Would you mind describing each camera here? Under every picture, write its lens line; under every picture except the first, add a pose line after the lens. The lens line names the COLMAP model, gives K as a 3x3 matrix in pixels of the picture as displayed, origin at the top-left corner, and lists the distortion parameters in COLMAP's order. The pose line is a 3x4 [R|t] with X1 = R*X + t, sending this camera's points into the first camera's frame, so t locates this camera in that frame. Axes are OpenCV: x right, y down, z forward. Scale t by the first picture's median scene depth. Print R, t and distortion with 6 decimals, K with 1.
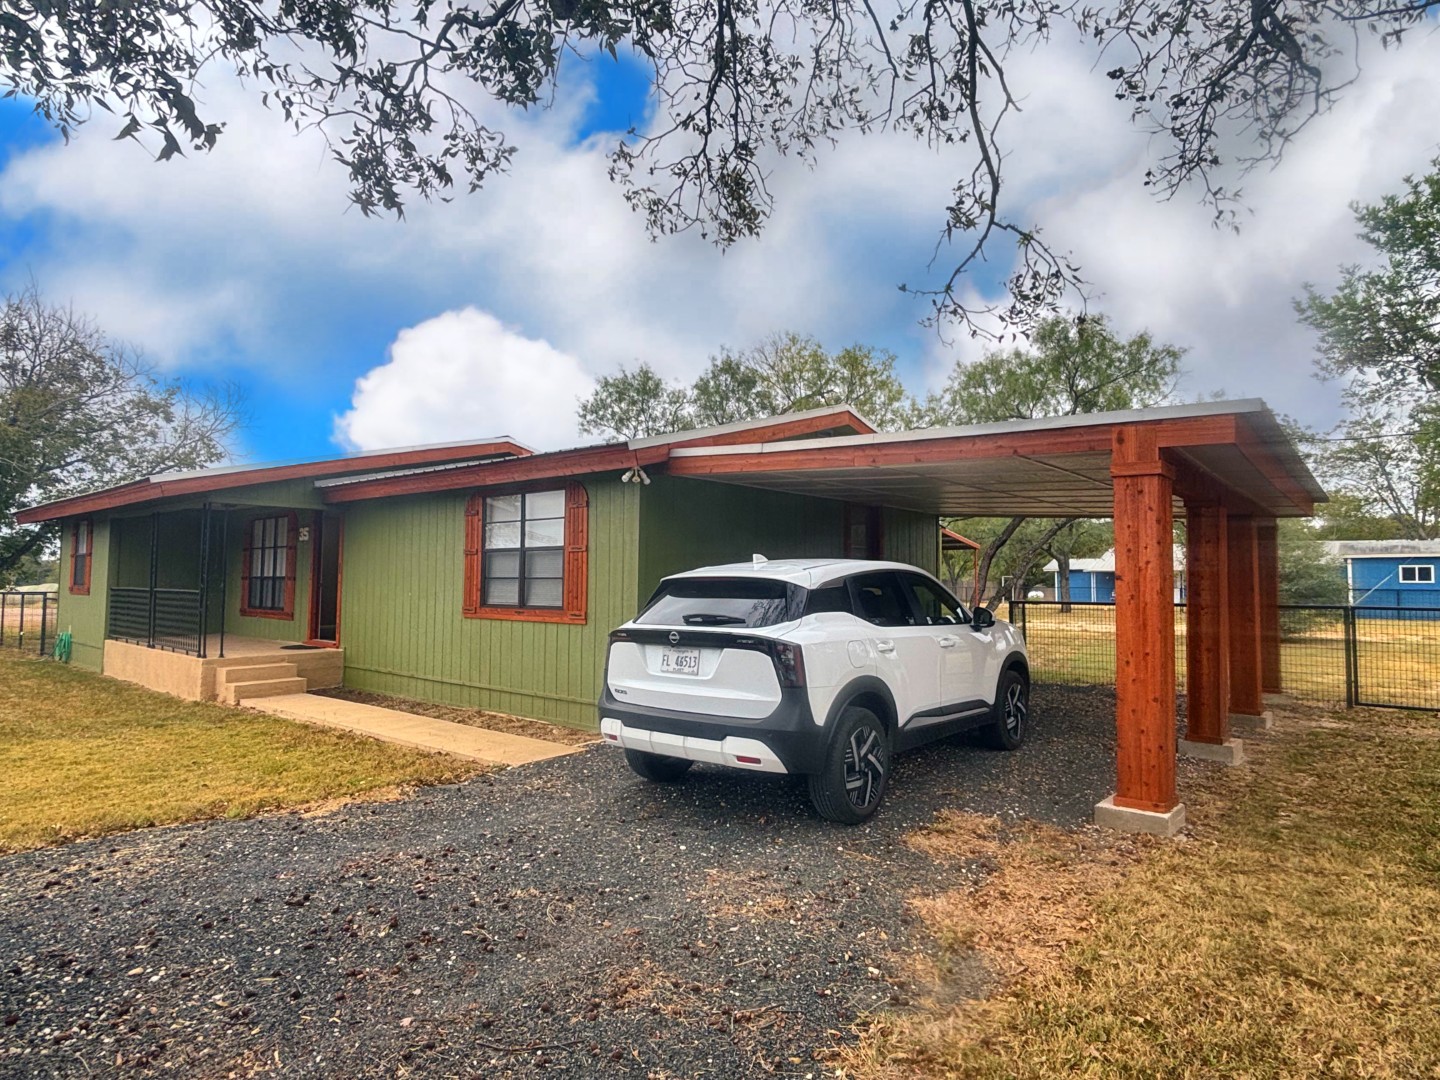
lens RADIAL K [[801.3, 0, 720.0], [0, 801.3, 540.0], [0, 0, 1]] dist [-0.000096, -0.000221]
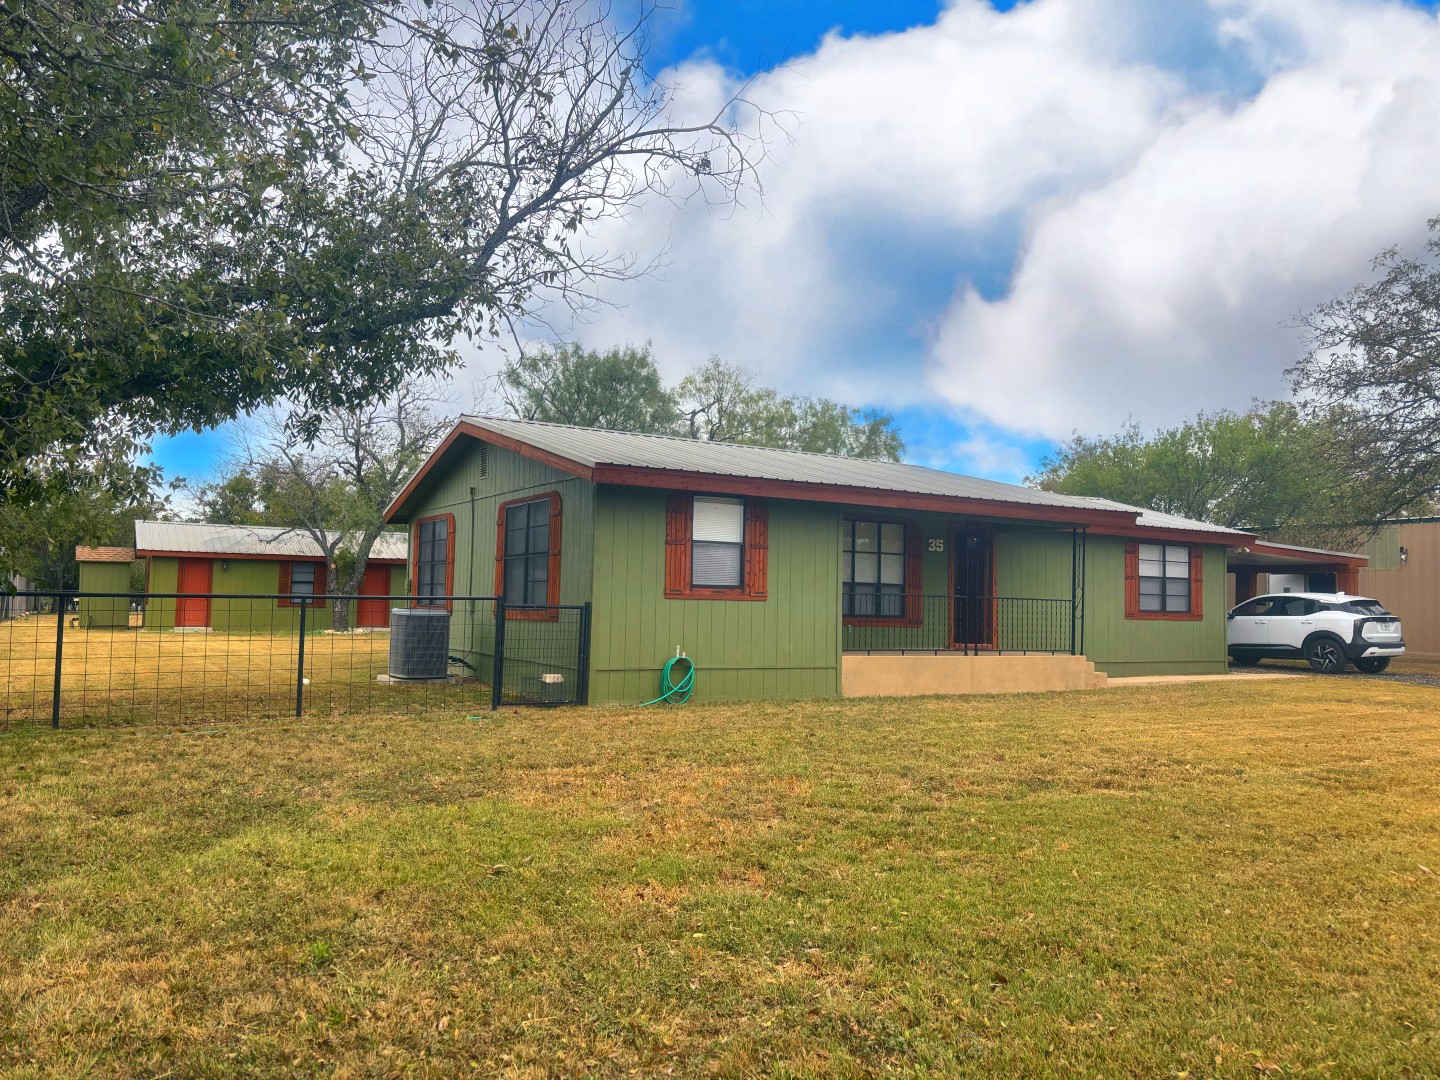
lens RADIAL K [[1107.8, 0, 720.0], [0, 1107.8, 540.0], [0, 0, 1]] dist [0.036405, -0.009431]
pose [[0.317444, 0.044776, 0.947219, -2.686805], [-0.080520, 0.996550, -0.020123, 0.051368], [-0.944852, -0.069882, 0.319954, 1.075593]]
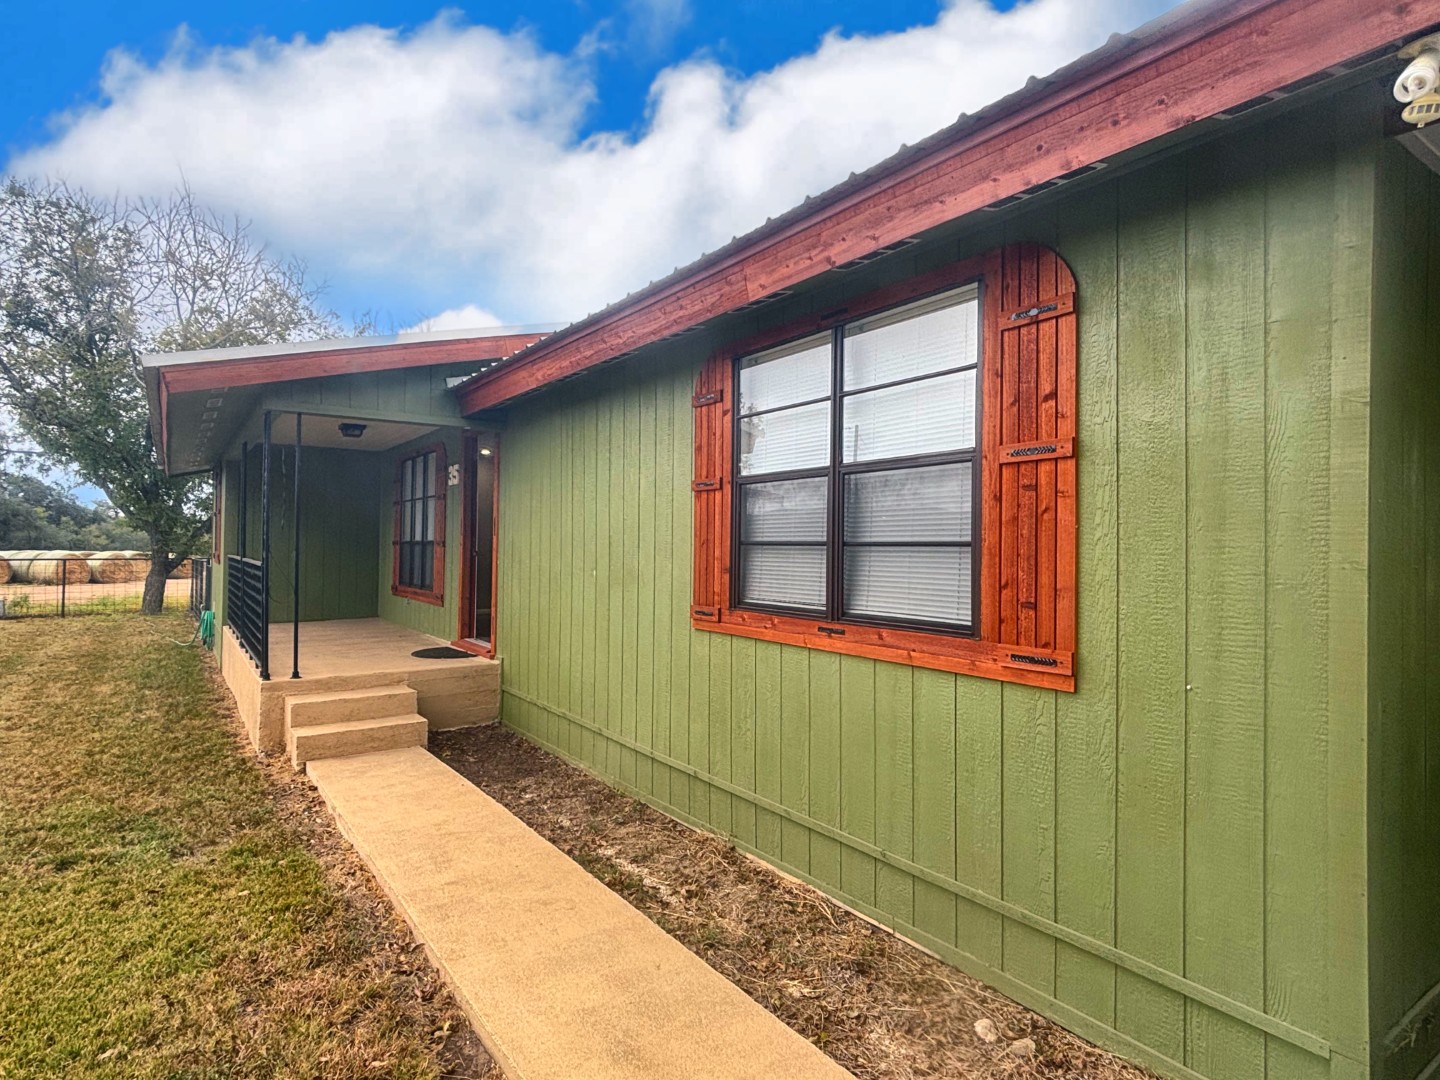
lens RADIAL K [[801.3, 0, 720.0], [0, 801.3, 540.0], [0, 0, 1]] dist [-0.000096, -0.000221]
pose [[0.964783, -0.000063, -0.263047, -0.186954], [0.011502, 0.999054, 0.041946, 0.027341], [0.262795, -0.043494, 0.963871, 0.570475]]
